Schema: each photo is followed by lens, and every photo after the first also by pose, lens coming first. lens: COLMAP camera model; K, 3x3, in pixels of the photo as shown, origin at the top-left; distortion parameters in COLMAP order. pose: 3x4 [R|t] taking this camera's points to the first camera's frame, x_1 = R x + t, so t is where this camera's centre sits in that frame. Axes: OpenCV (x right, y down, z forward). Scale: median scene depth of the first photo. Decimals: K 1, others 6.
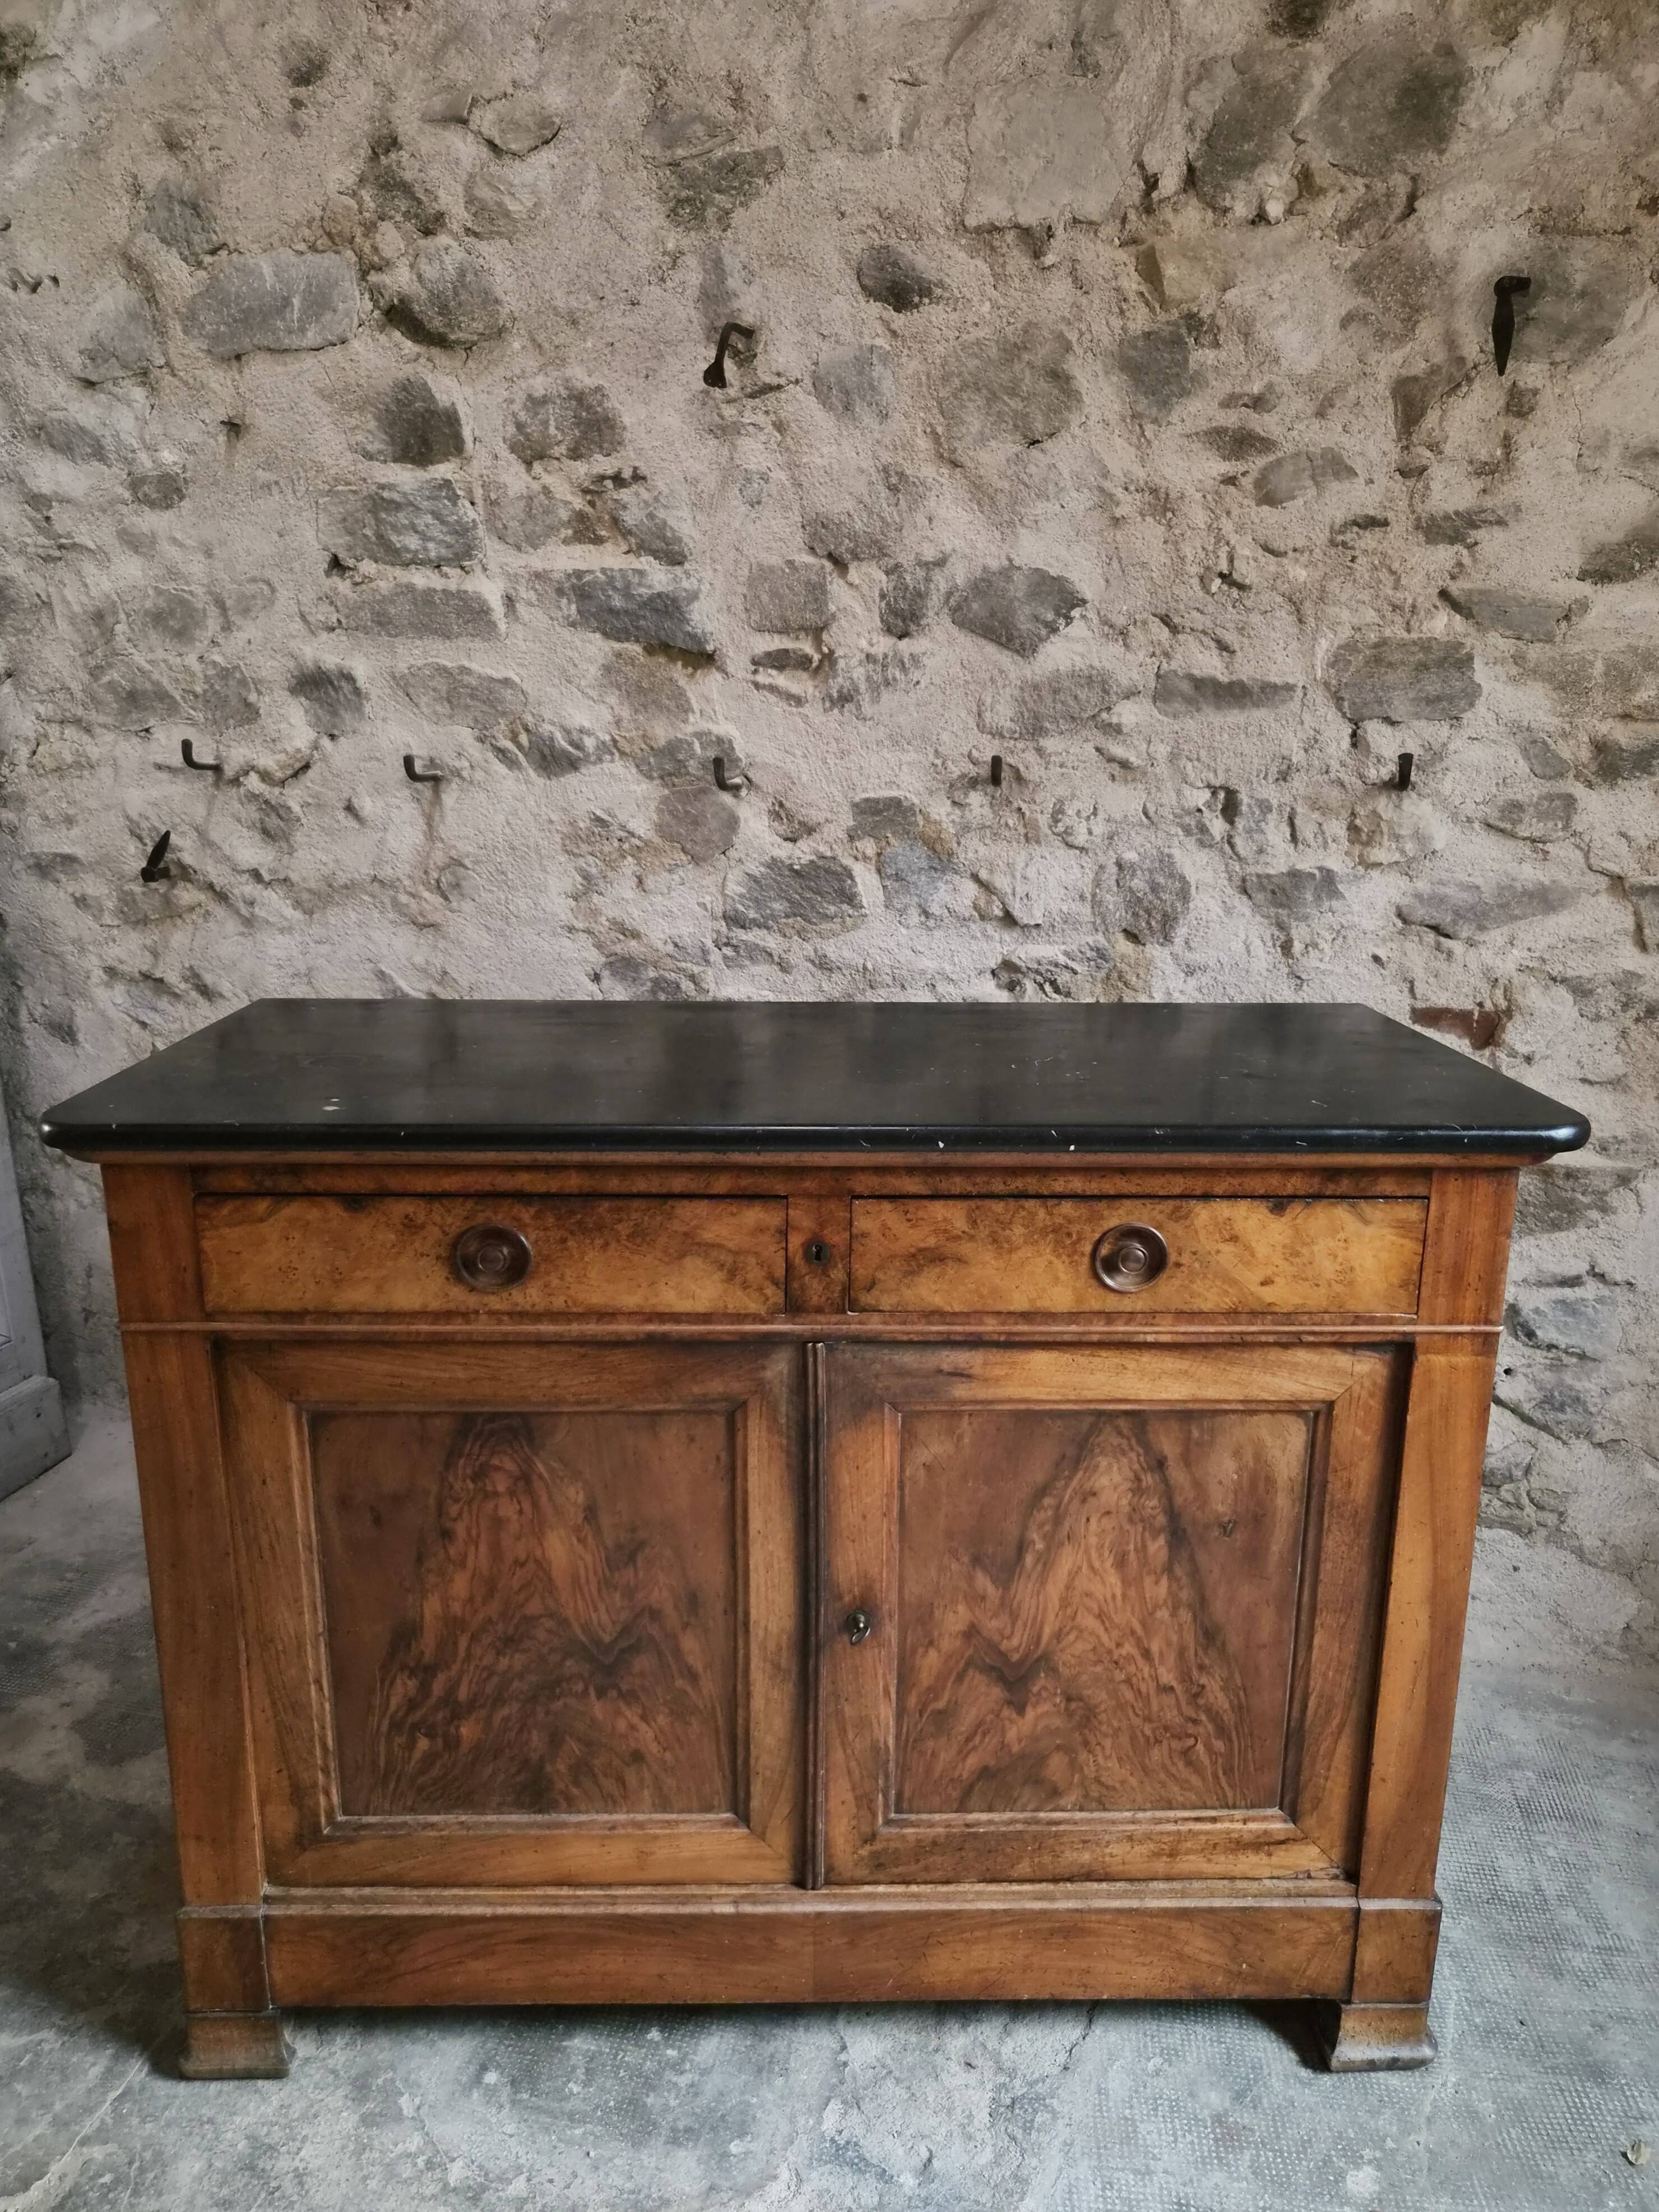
lens RADIAL K [[1519.5, 0, 841.9], [0, 1519.5, 1110.7], [0, 0, 1]] dist [0.056119, -0.046923]
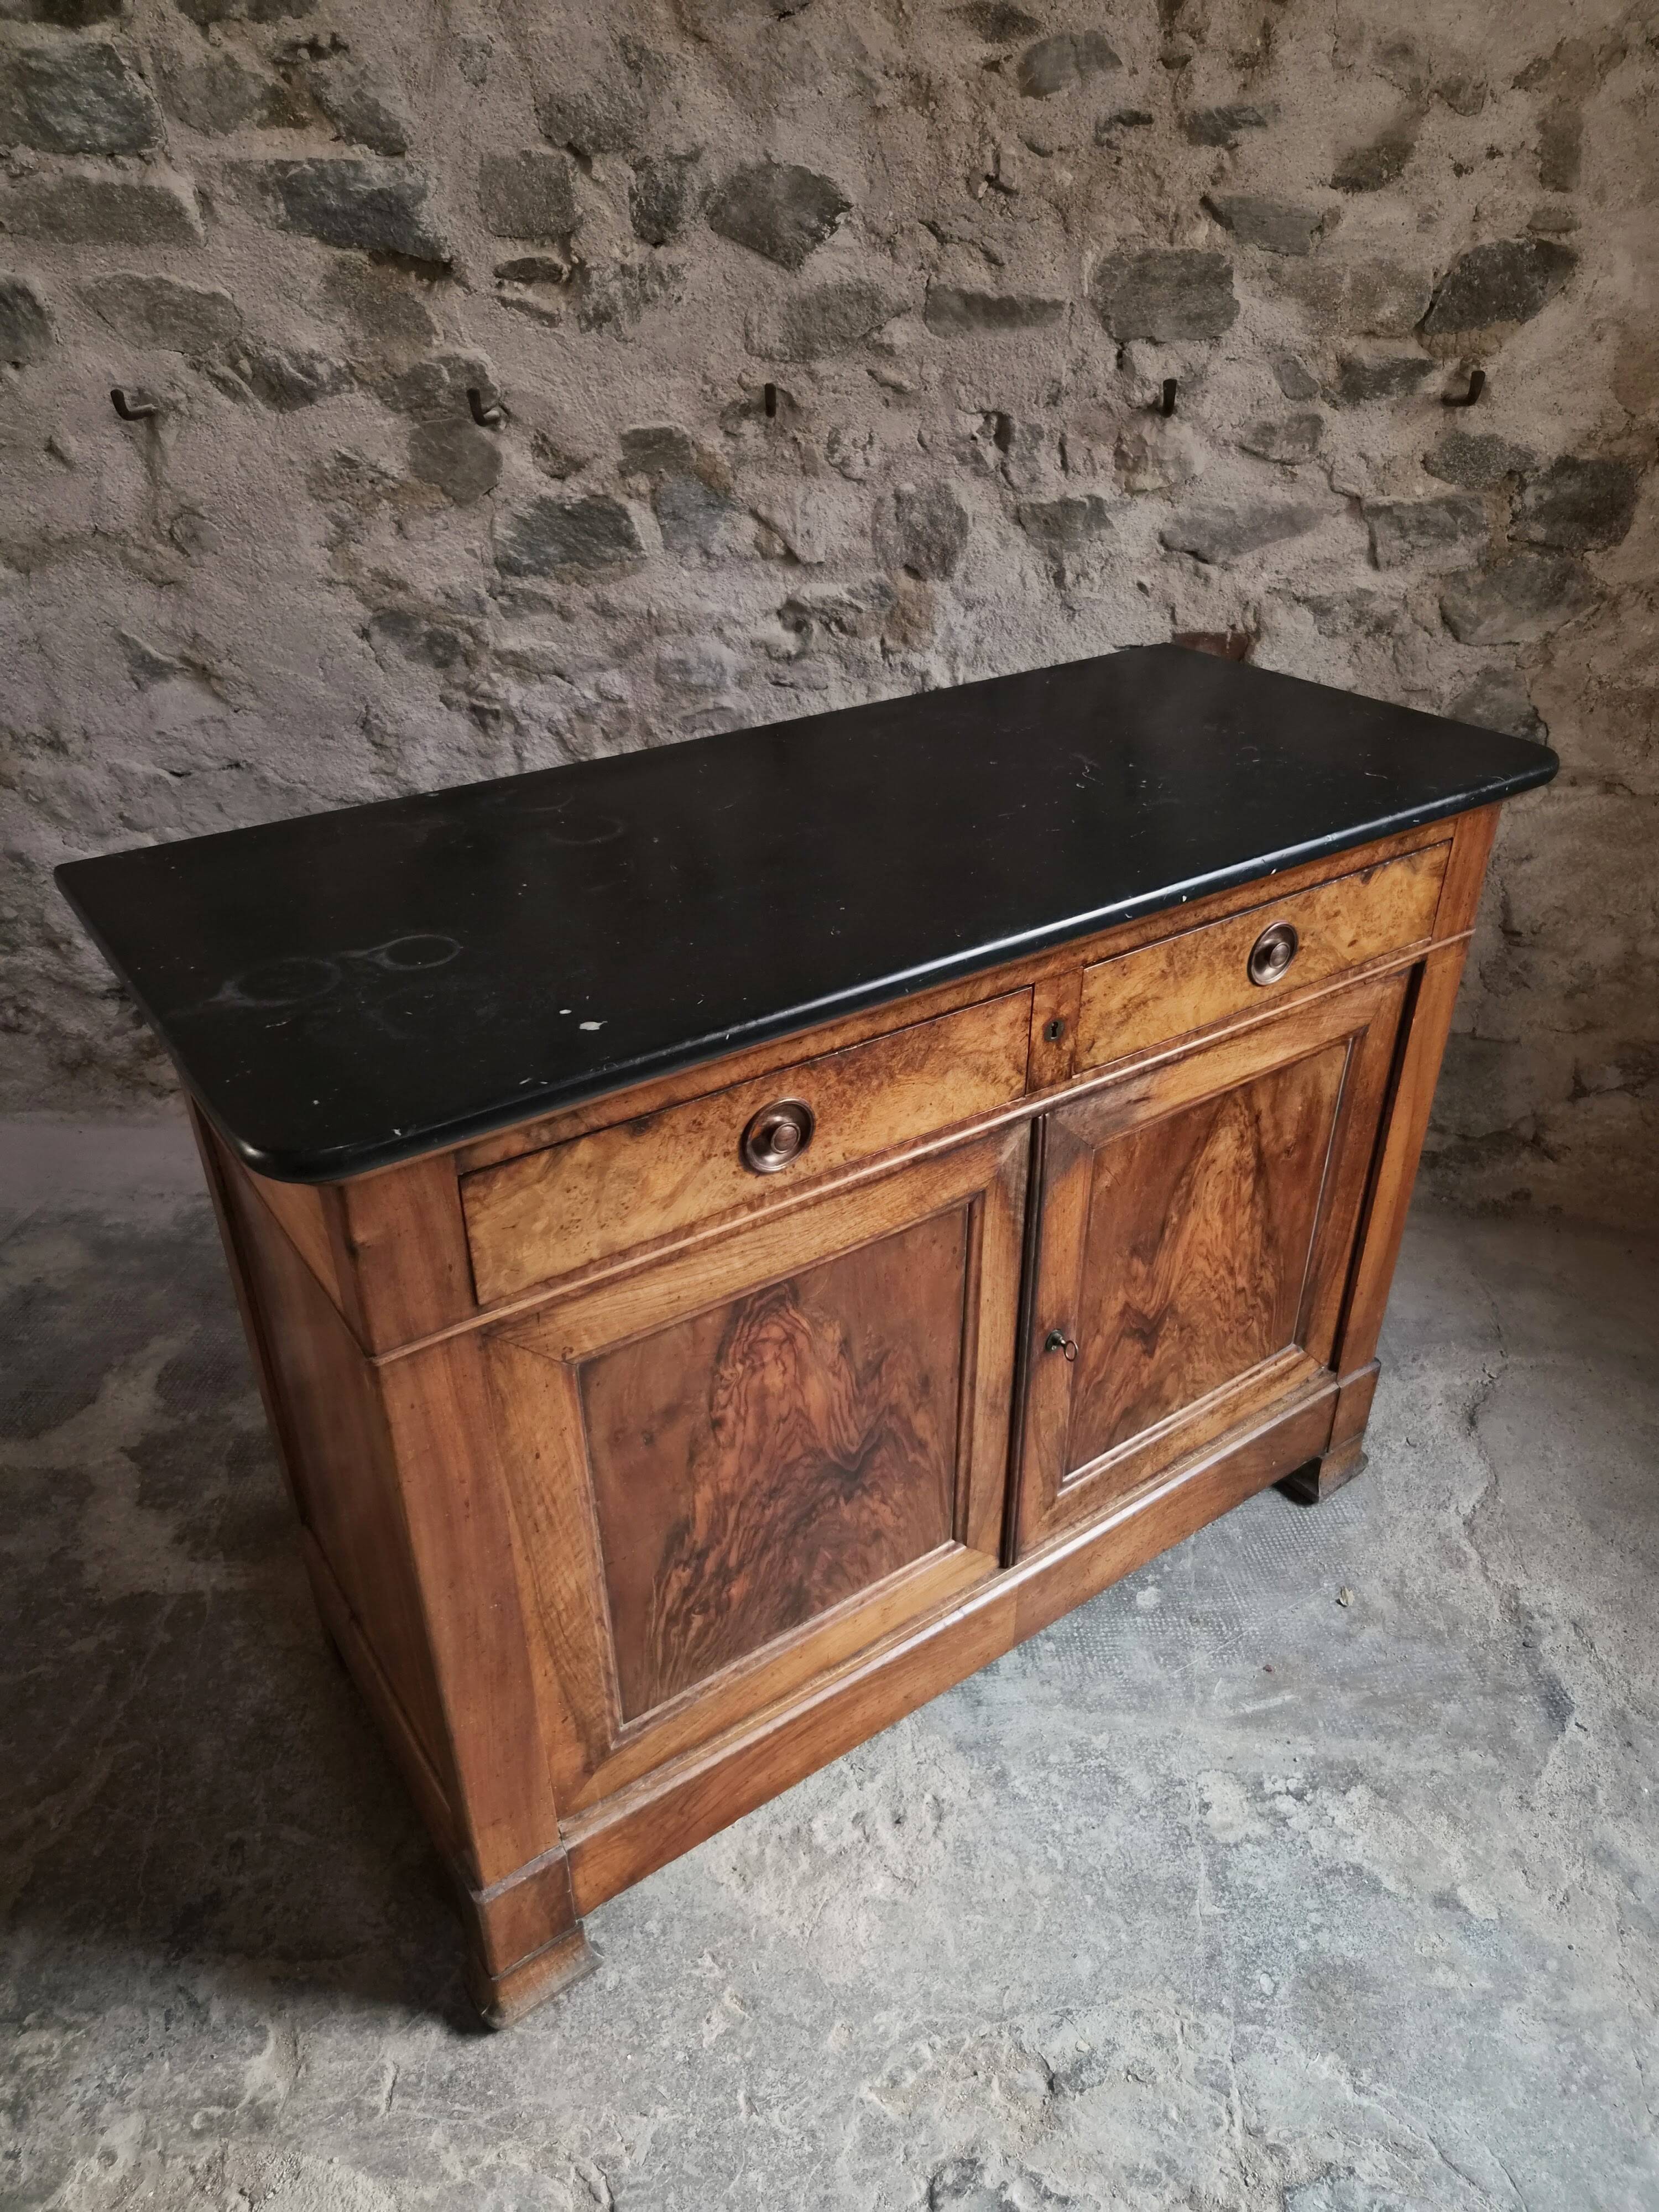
lens RADIAL K [[1519.4, 0, 855.9], [0, 1519.4, 1103.2], [0, 0, 1]] dist [0.056119, -0.046923]
pose [[0.982398, -0.105859, 0.153907, -0.043711], [0.060014, 0.959106, 0.276611, -0.060867], [-0.176895, -0.262505, 0.948577, -0.058236]]
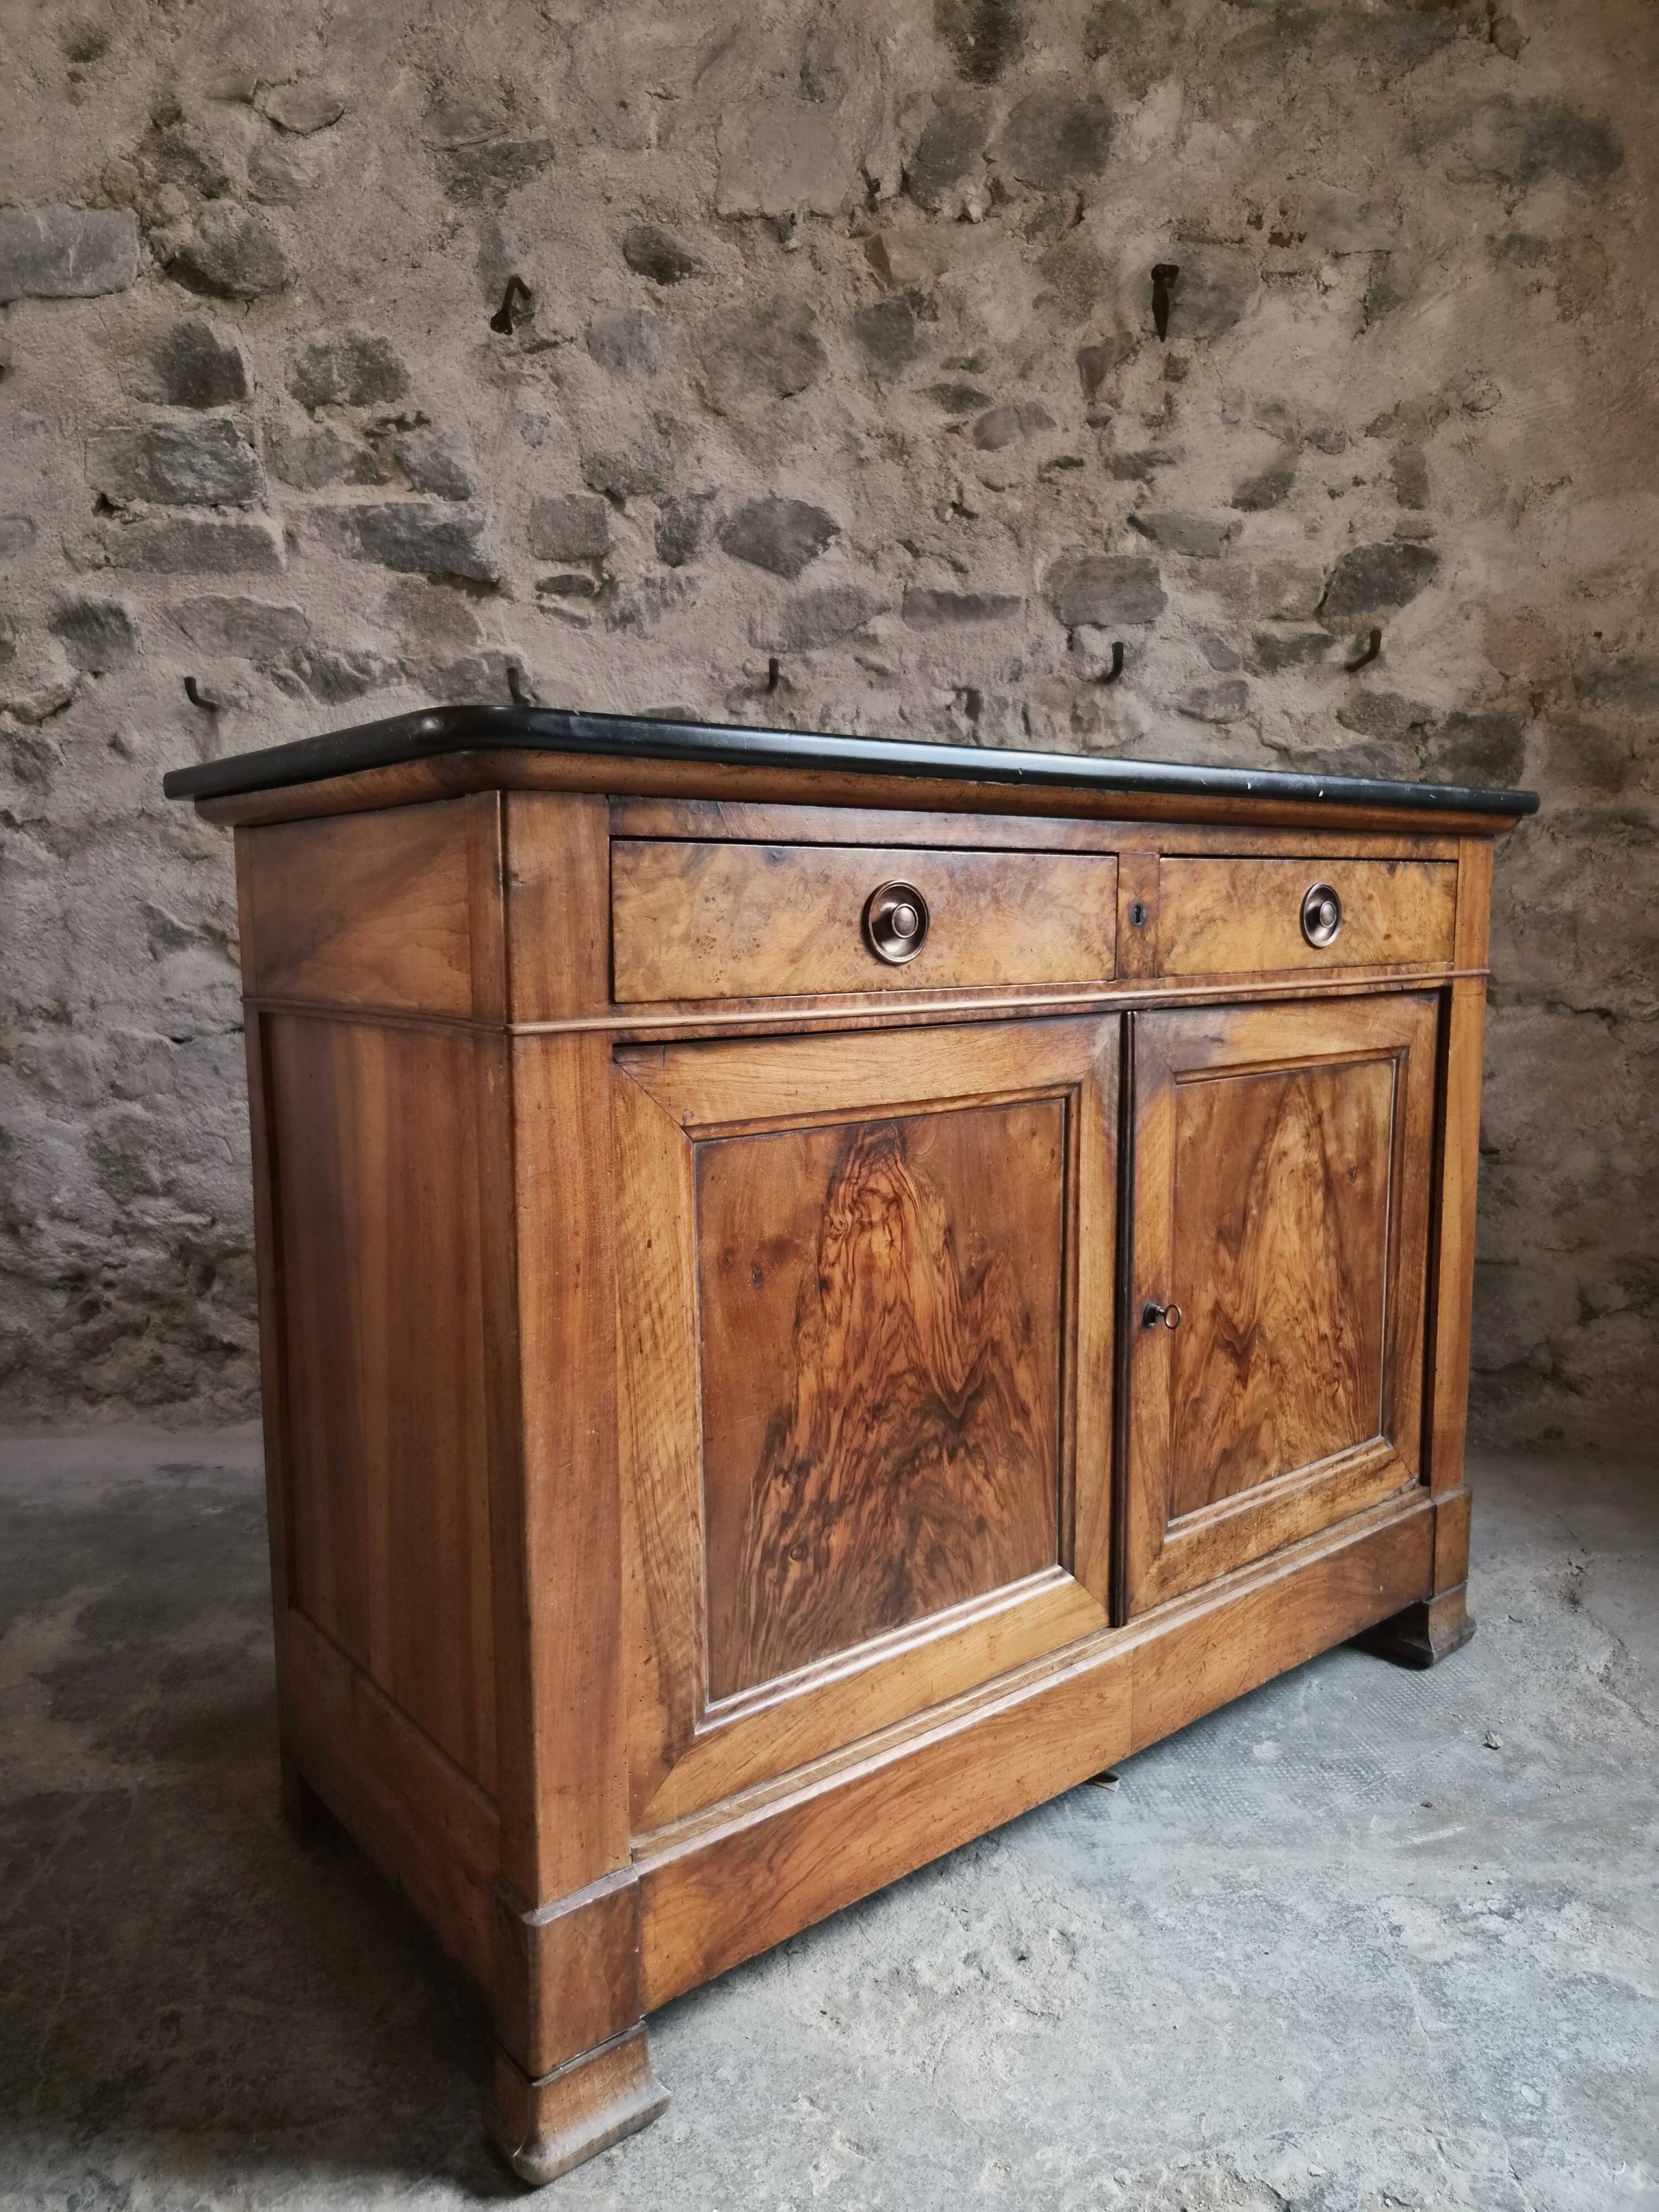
lens RADIAL K [[1519.4, 0, 819.5], [0, 1519.4, 1097.2], [0, 0, 1]] dist [0.056119, -0.046923]
pose [[0.969901, -0.048621, 0.238596, -0.150260], [0.081306, 0.988291, -0.129114, 0.235732], [-0.229525, 0.144627, 0.962497, -0.045548]]
